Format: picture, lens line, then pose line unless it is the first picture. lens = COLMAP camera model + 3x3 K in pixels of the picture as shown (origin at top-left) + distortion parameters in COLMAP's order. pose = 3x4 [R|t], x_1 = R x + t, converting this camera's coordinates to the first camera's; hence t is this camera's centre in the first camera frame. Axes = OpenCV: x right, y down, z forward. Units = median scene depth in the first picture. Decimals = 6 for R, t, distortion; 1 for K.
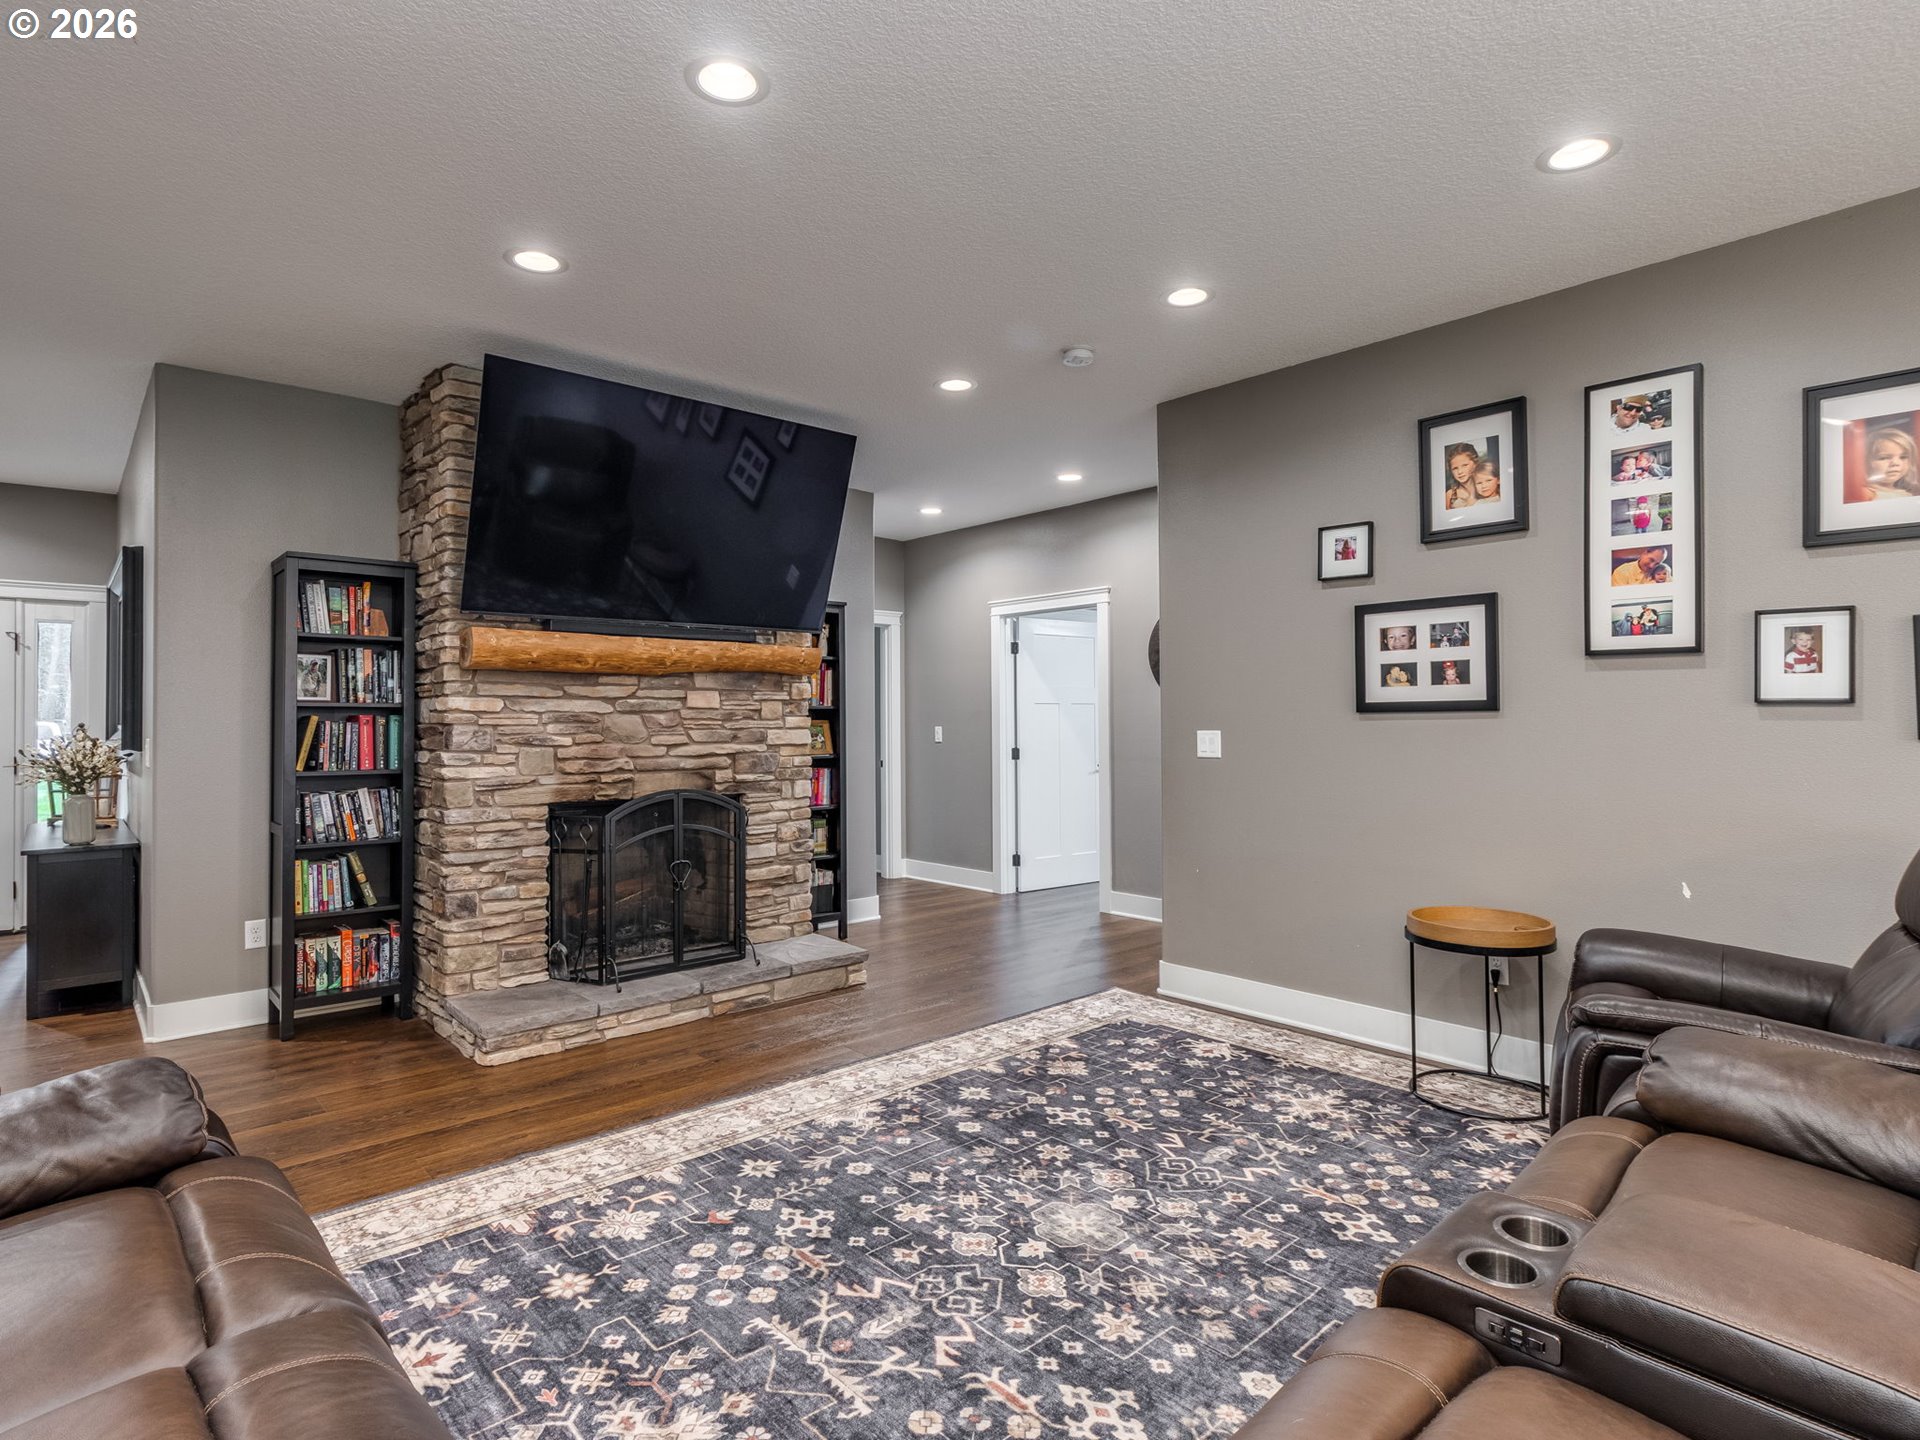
lens RADIAL K [[1004.0, 0, 960.0], [0, 1004.0, 718.8], [0, 0, 1]] dist [0.002257, -0.002359]
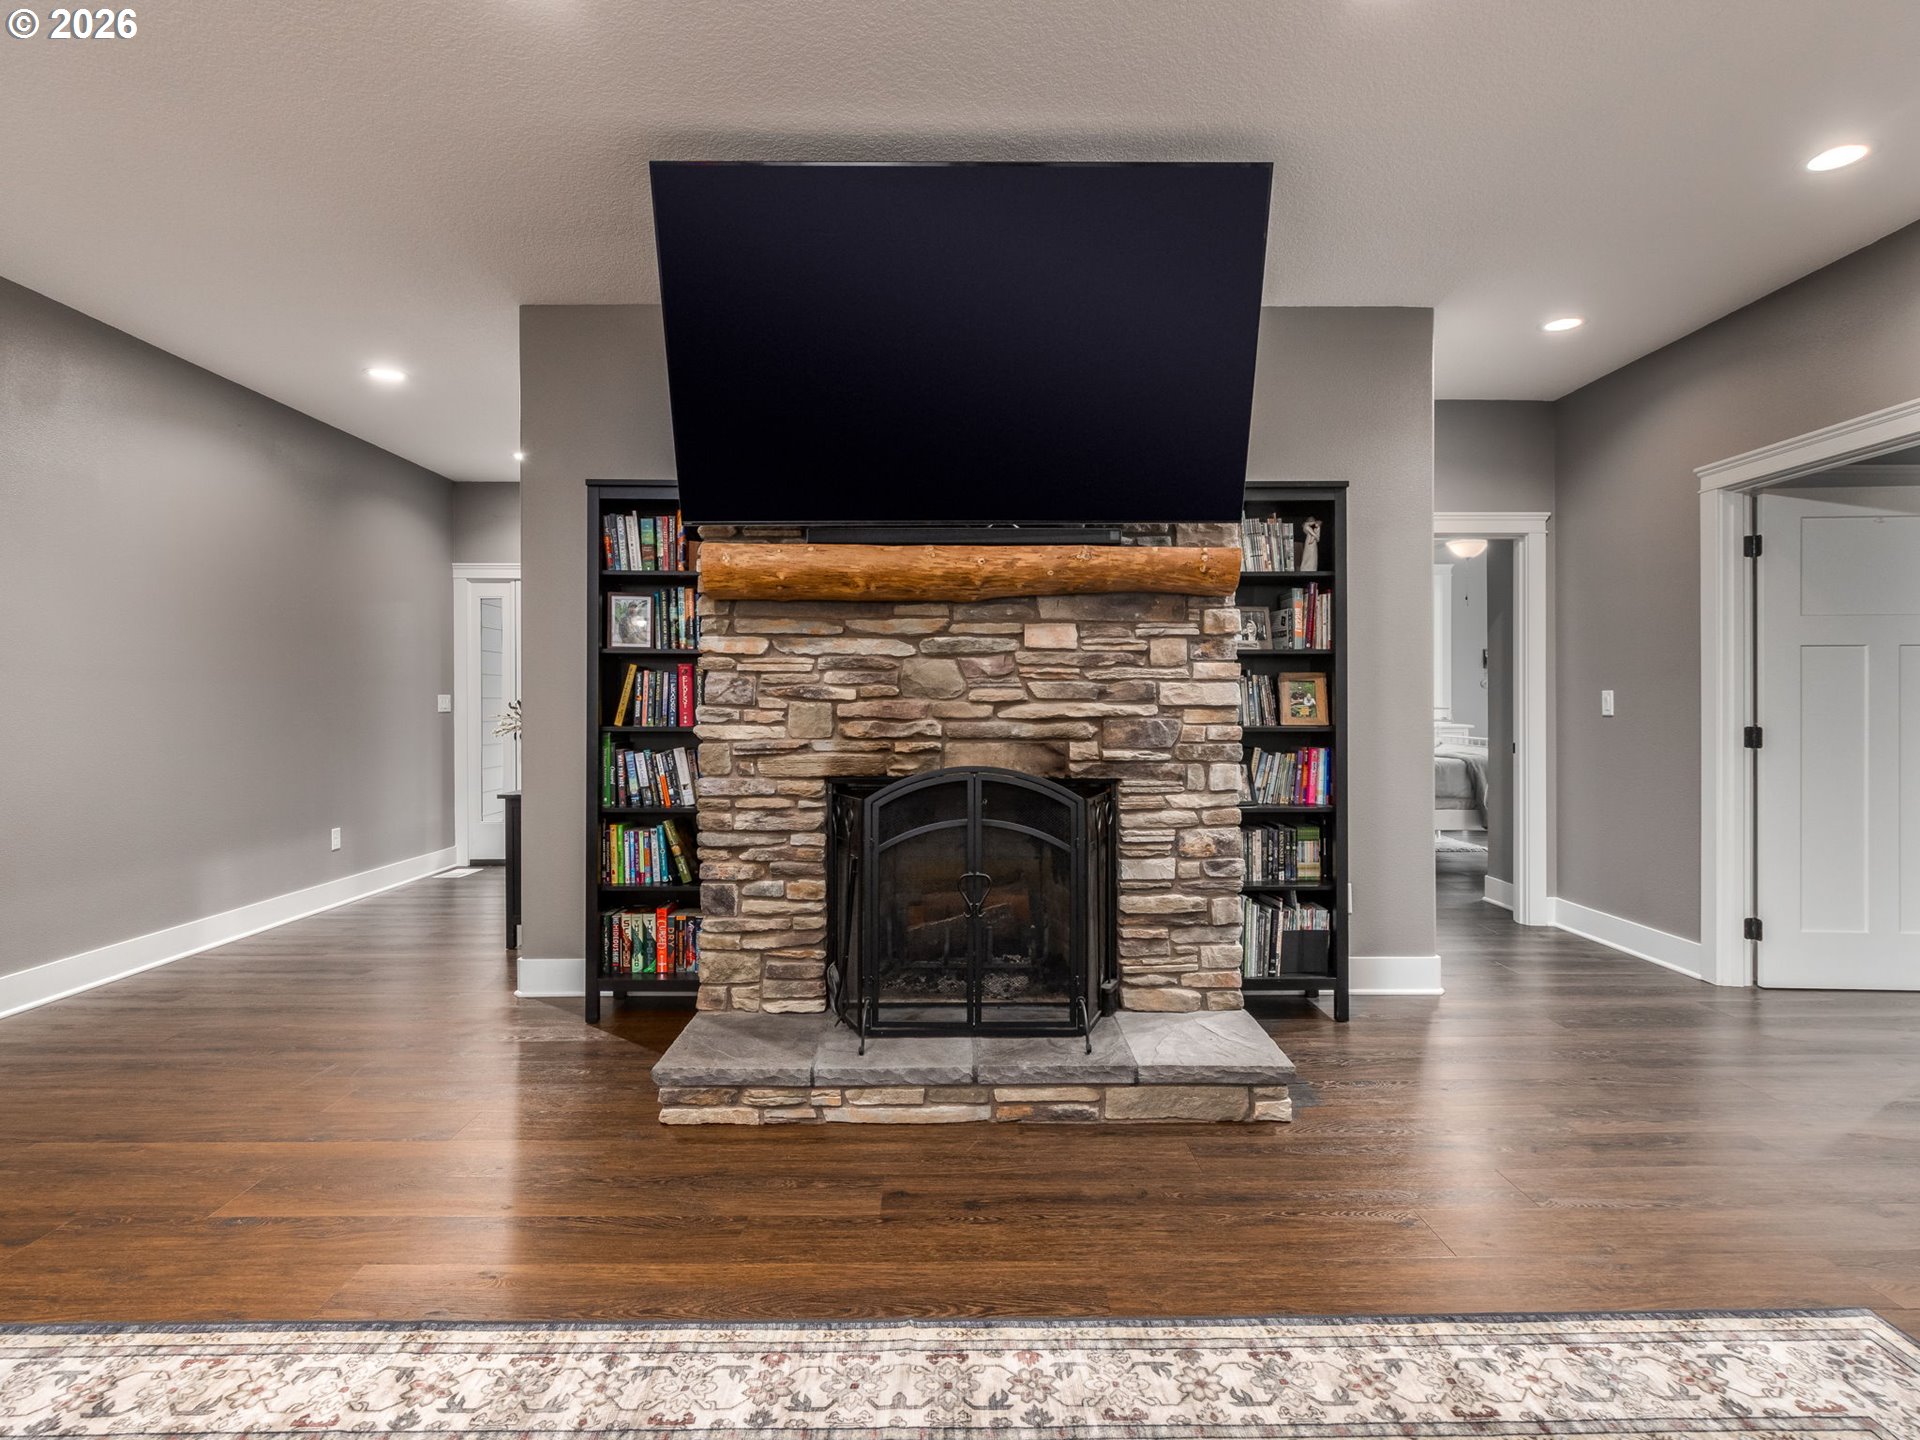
lens RADIAL K [[1004.0, 0, 961.6], [0, 1004.0, 705.7], [0, 0, 1]] dist [0.002257, -0.002359]
pose [[0.748773, 0.008255, -0.662775, 0.160799], [-0.003139, 0.999955, 0.008908, 0.023788], [0.662819, -0.004590, 0.748766, 0.500728]]
